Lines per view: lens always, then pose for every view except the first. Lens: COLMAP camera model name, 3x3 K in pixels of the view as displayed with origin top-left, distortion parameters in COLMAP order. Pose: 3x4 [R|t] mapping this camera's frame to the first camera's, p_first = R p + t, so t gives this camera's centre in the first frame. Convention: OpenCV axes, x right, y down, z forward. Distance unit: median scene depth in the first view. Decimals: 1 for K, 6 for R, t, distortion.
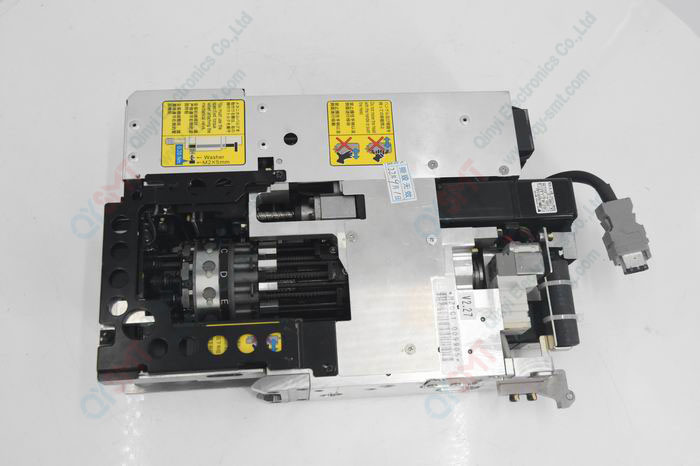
lens RADIAL K [[747.0, 0, 353.3], [0, 747.0, 229.5], [0, 0, 1]] dist [-0.001669, 0.000000]
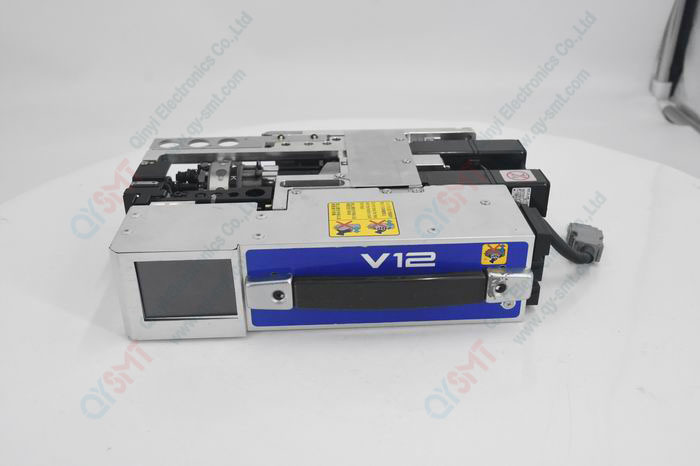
lens RADIAL K [[712.3, 0, 355.4], [0, 712.3, 229.7], [0, 0, 1]] dist [0.010988, 0.000000]
pose [[0.997405, -0.061184, -0.037946, 0.036911], [0.020180, 0.743524, -0.668405, 0.513390], [0.069109, 0.665905, 0.742829, 0.330186]]
